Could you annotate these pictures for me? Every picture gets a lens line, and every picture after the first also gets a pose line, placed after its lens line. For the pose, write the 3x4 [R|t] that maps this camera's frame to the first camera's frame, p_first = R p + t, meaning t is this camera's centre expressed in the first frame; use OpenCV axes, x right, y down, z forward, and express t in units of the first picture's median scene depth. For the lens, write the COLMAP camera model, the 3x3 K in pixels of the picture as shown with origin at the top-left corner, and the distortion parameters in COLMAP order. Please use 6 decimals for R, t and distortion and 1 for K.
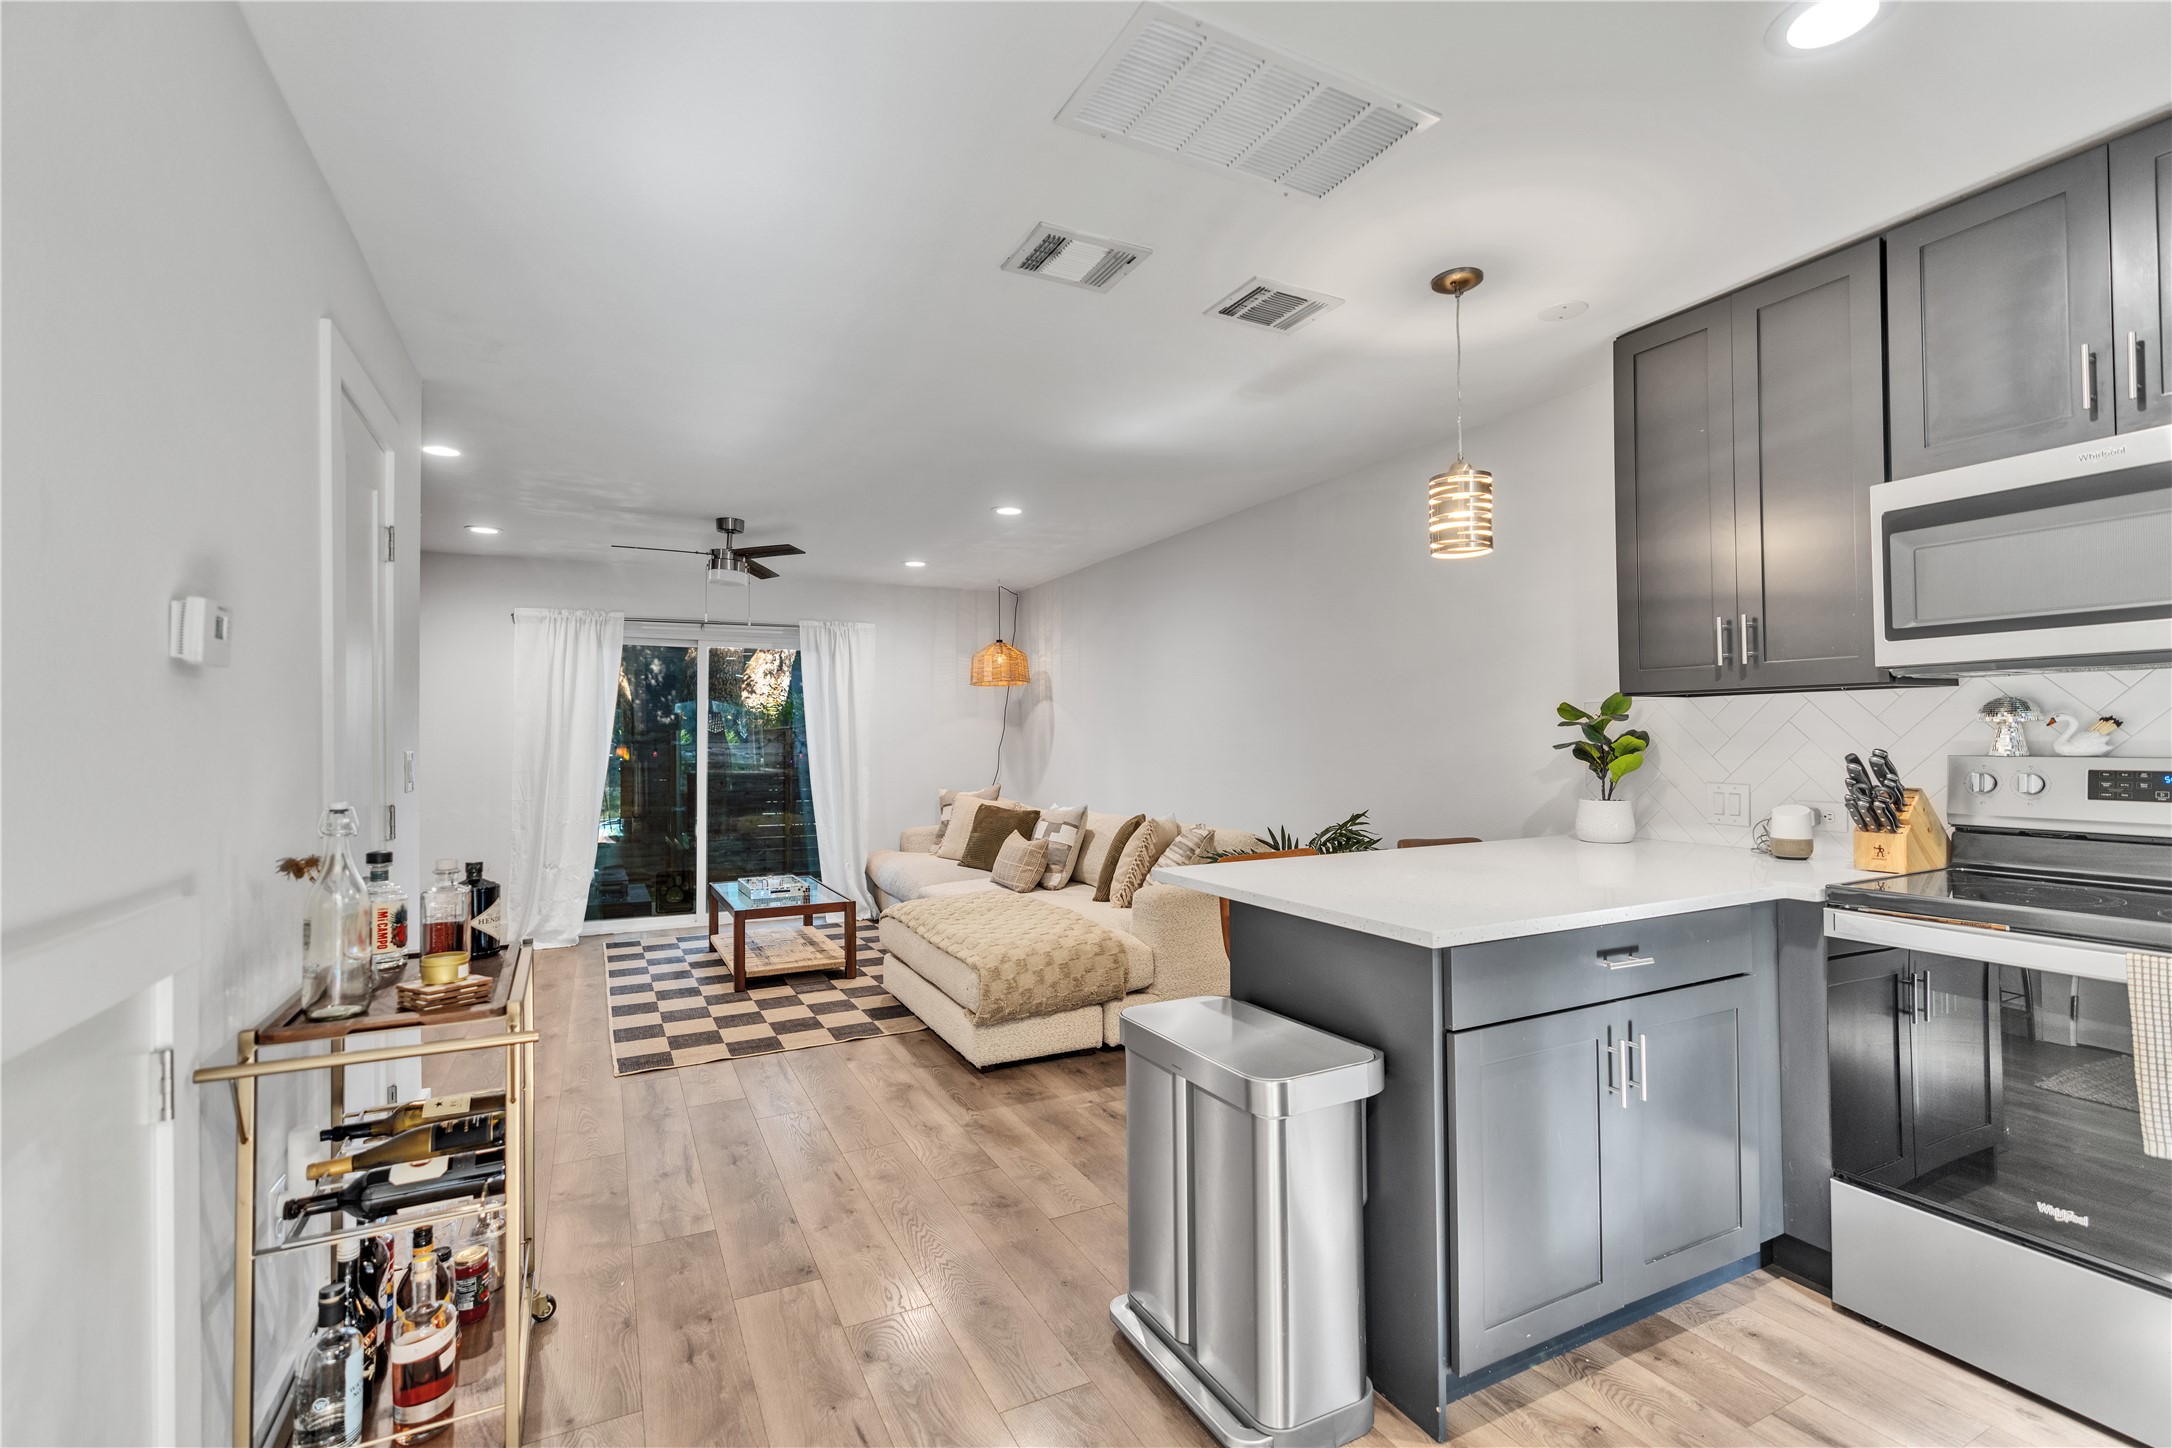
lens RADIAL K [[969.2, 0, 1085.8], [0, 969.2, 728.1], [0, 0, 1]] dist [-0.010181, 0.001481]
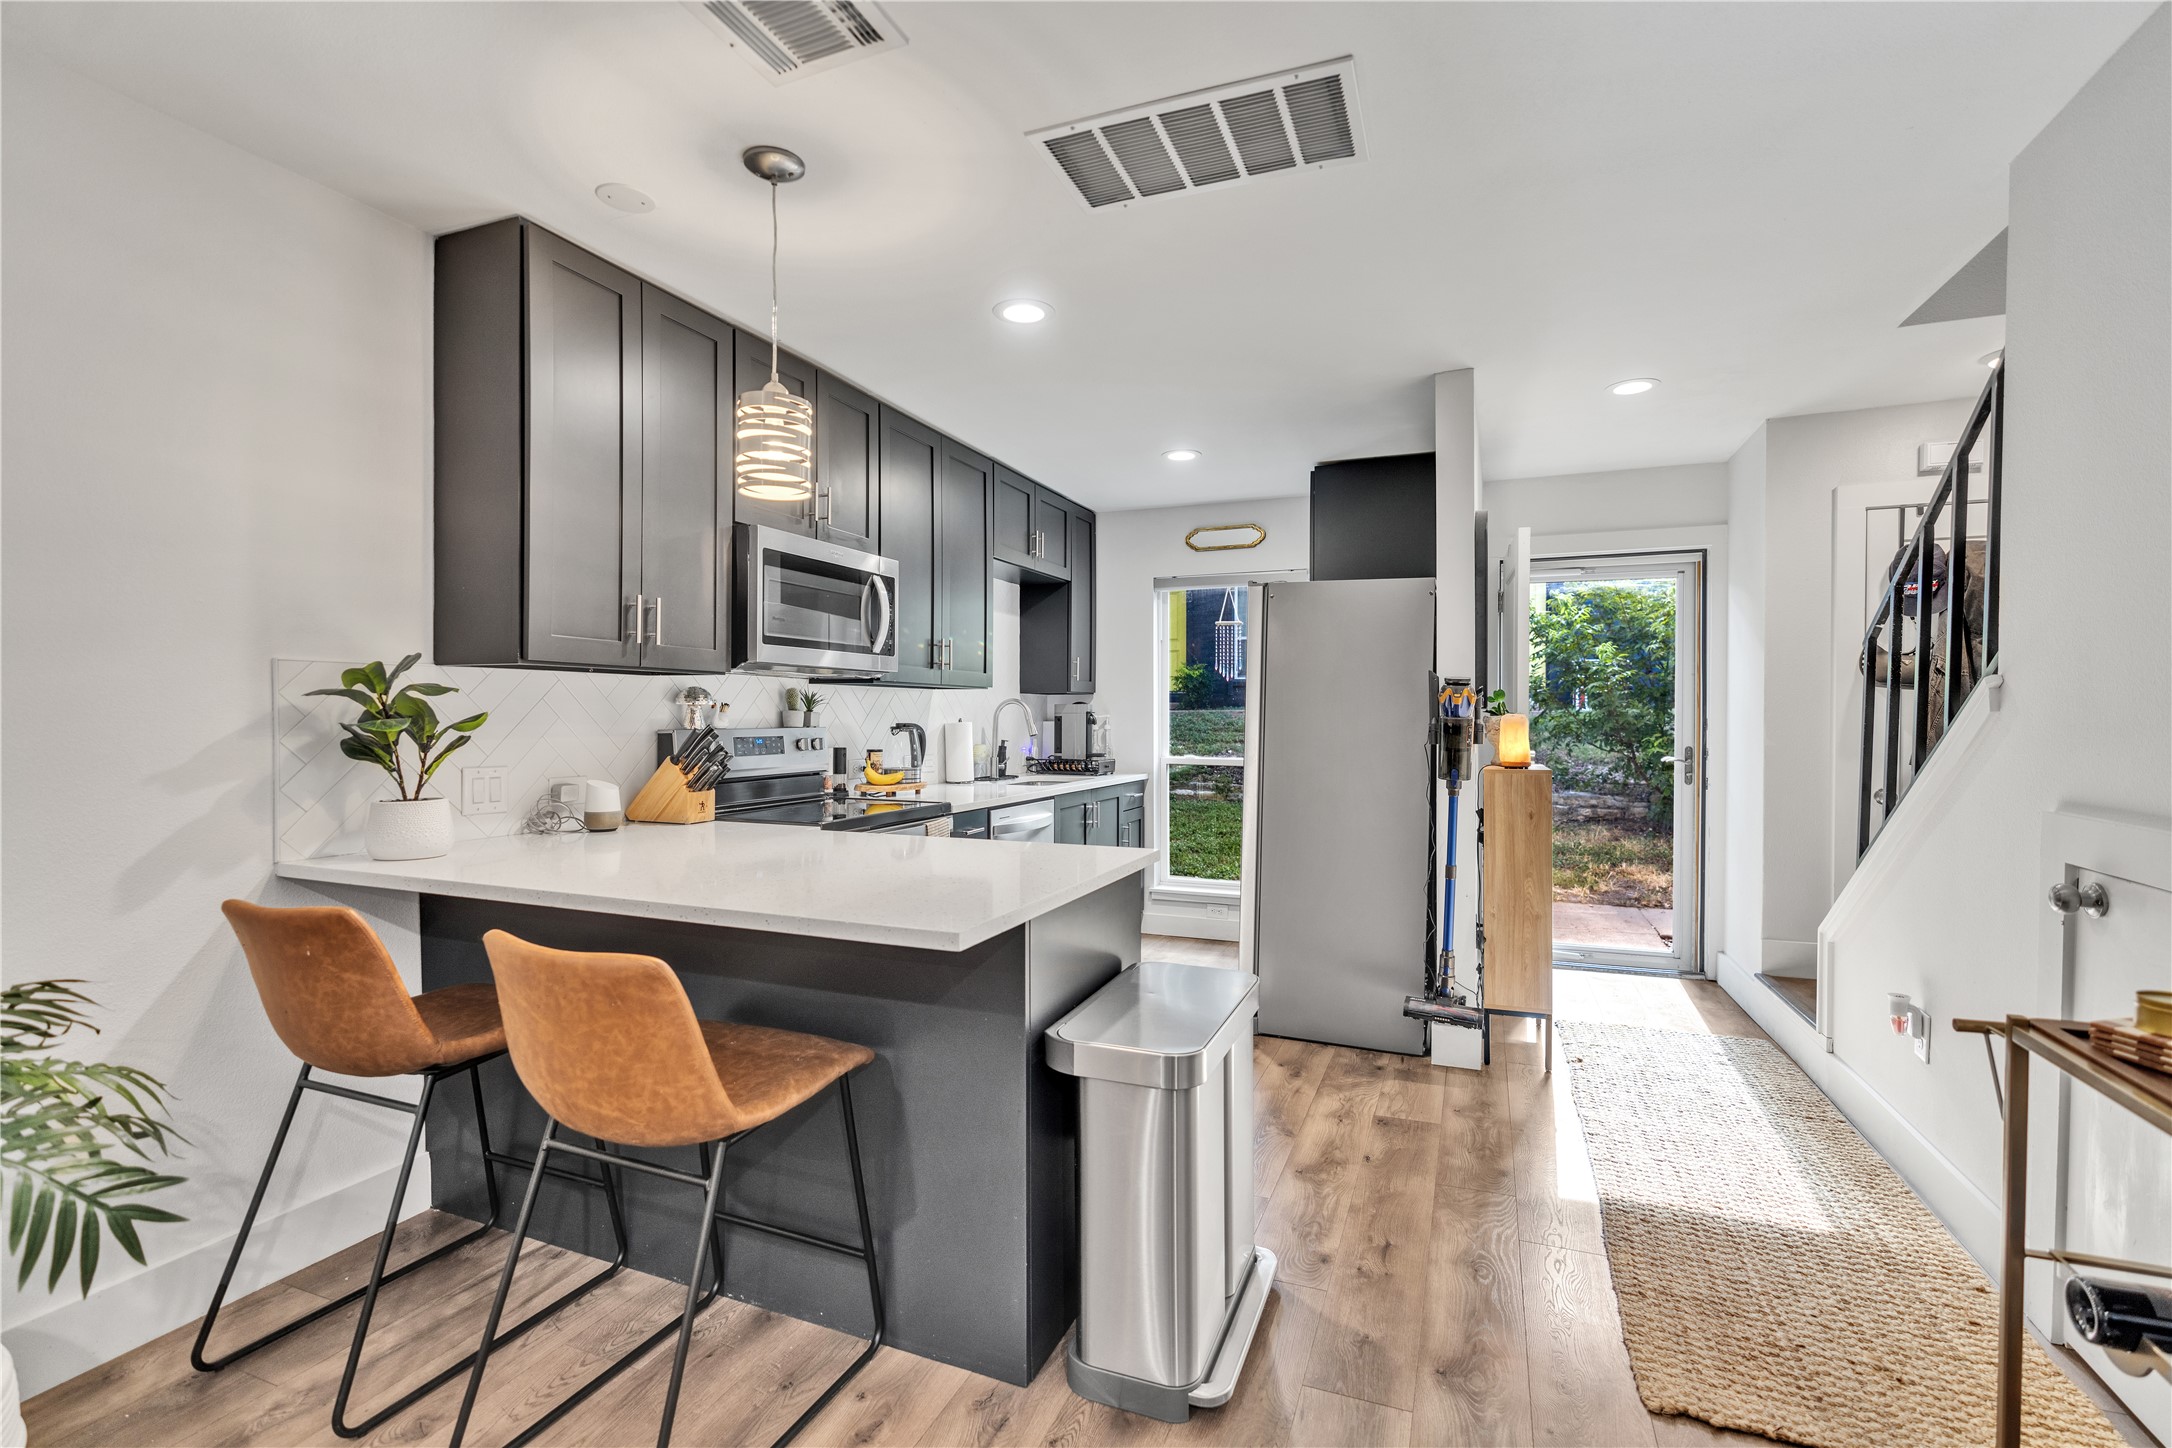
lens RADIAL K [[969.2, 0, 1096.0], [0, 969.2, 729.3], [0, 0, 1]] dist [-0.010181, 0.001481]
pose [[-0.664813, -0.005347, 0.746991, -0.466465], [-0.005511, 0.999982, 0.002253, 0.022532], [-0.746990, -0.002619, -0.664831, 1.473192]]
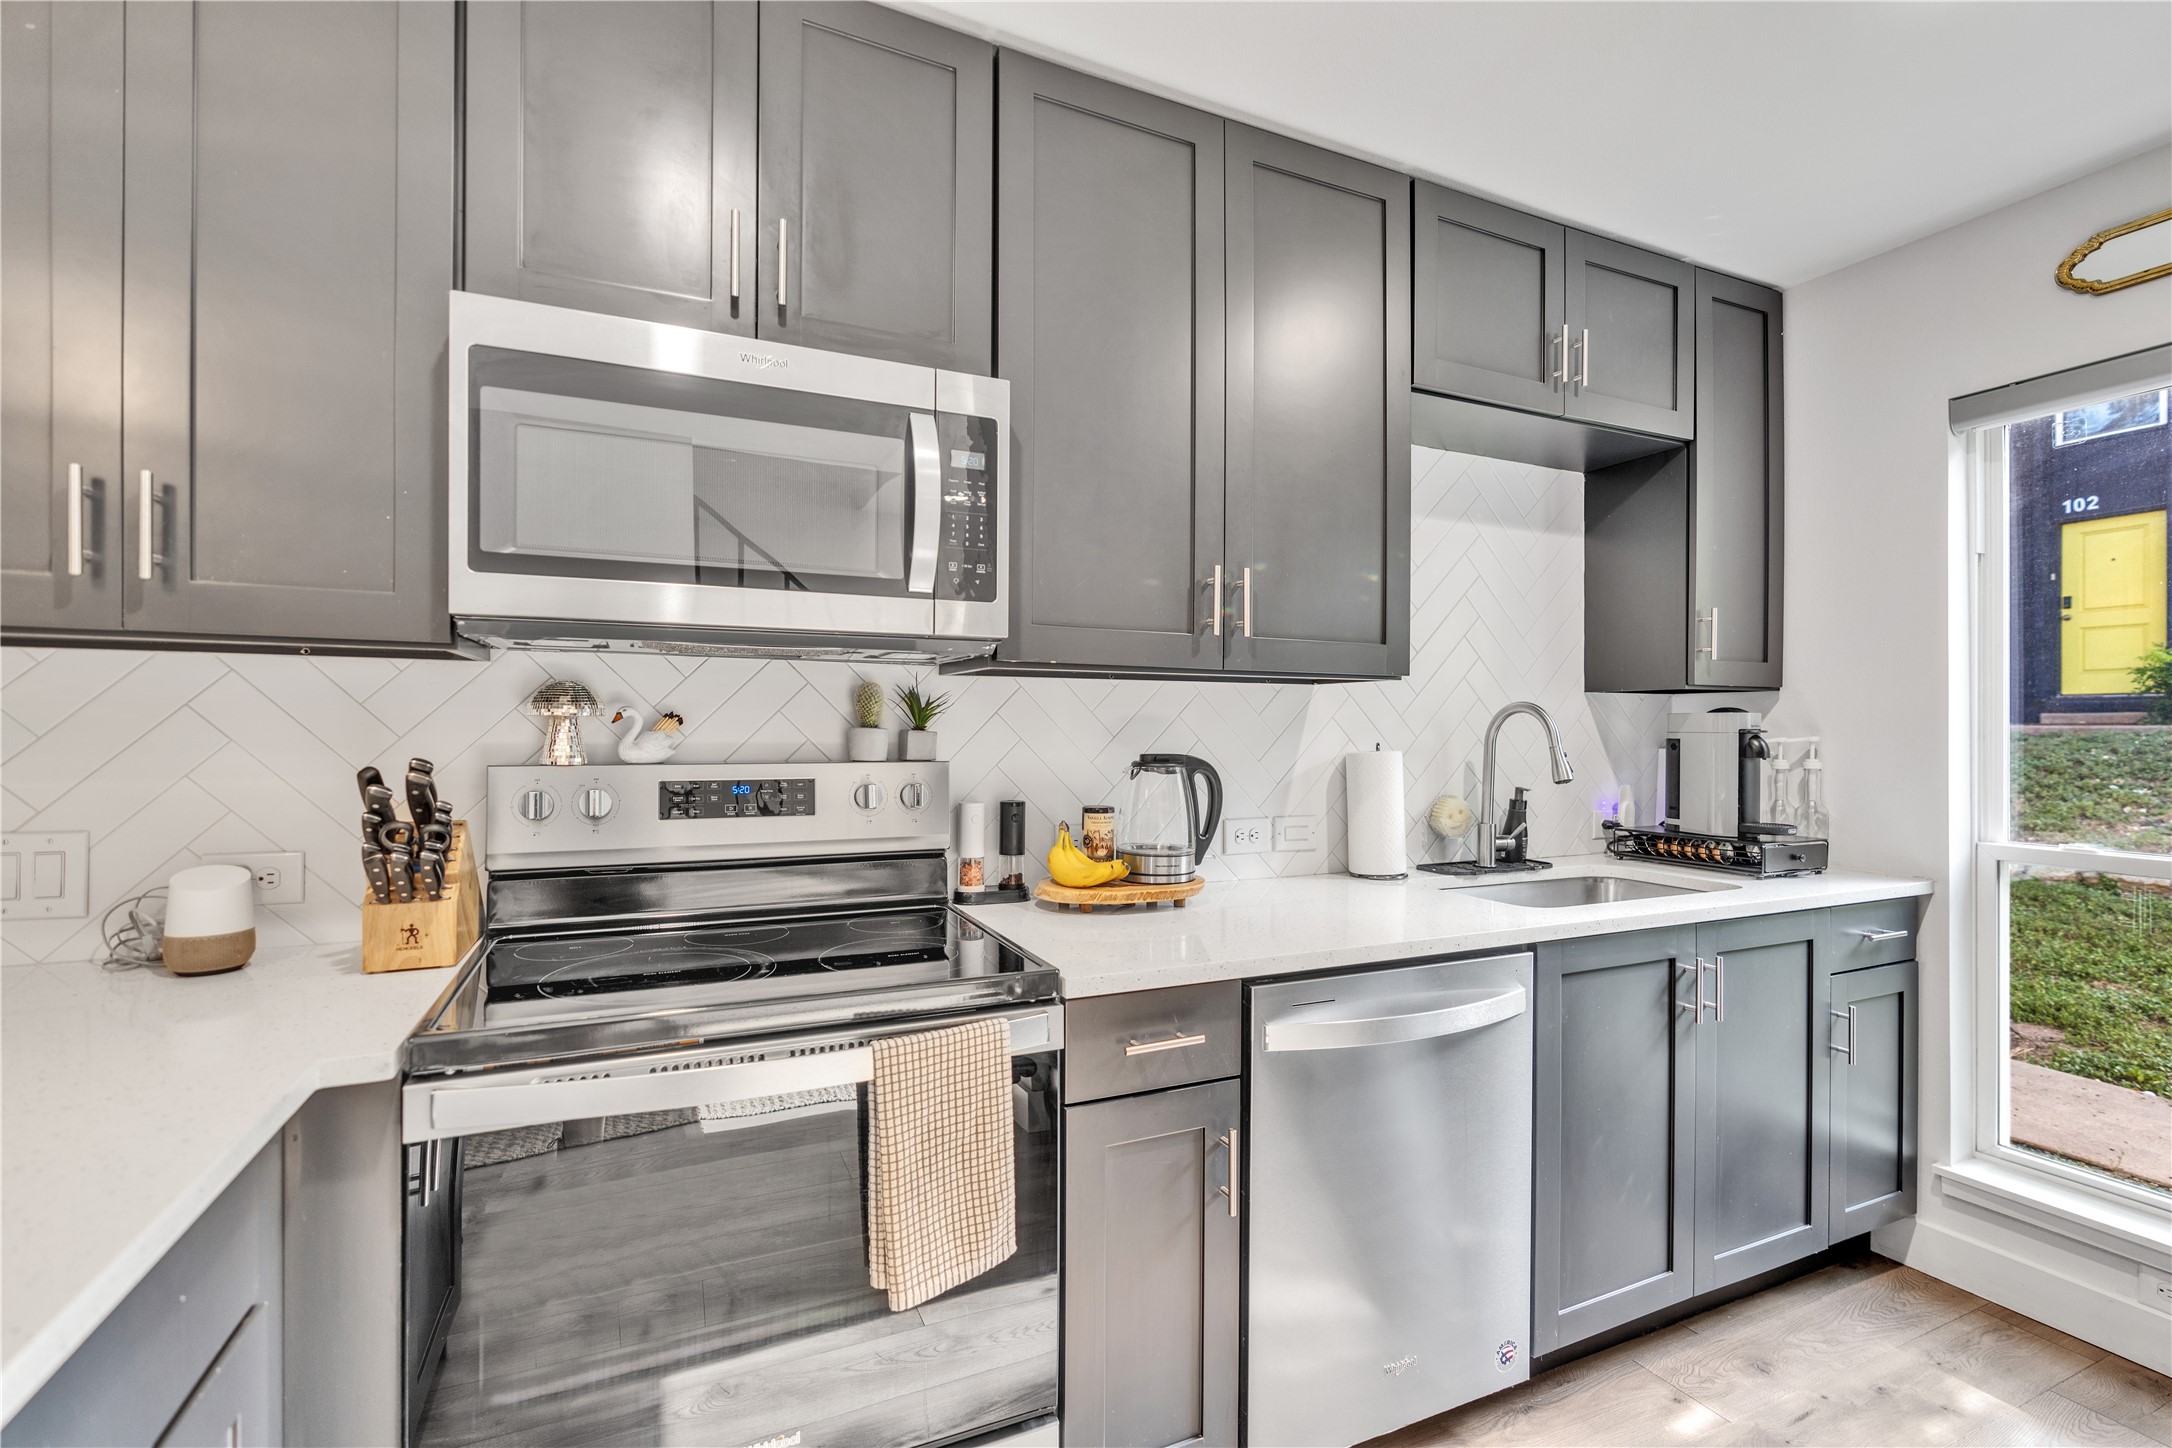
lens RADIAL K [[969.2, 0, 1093.0], [0, 969.2, 733.6], [0, 0, 1]] dist [-0.010181, 0.001481]
pose [[0.031665, 0.003140, 0.999494, 0.259207], [-0.014519, 0.999891, -0.002682, 0.002320], [-0.999393, -0.014427, 0.031707, 0.577531]]
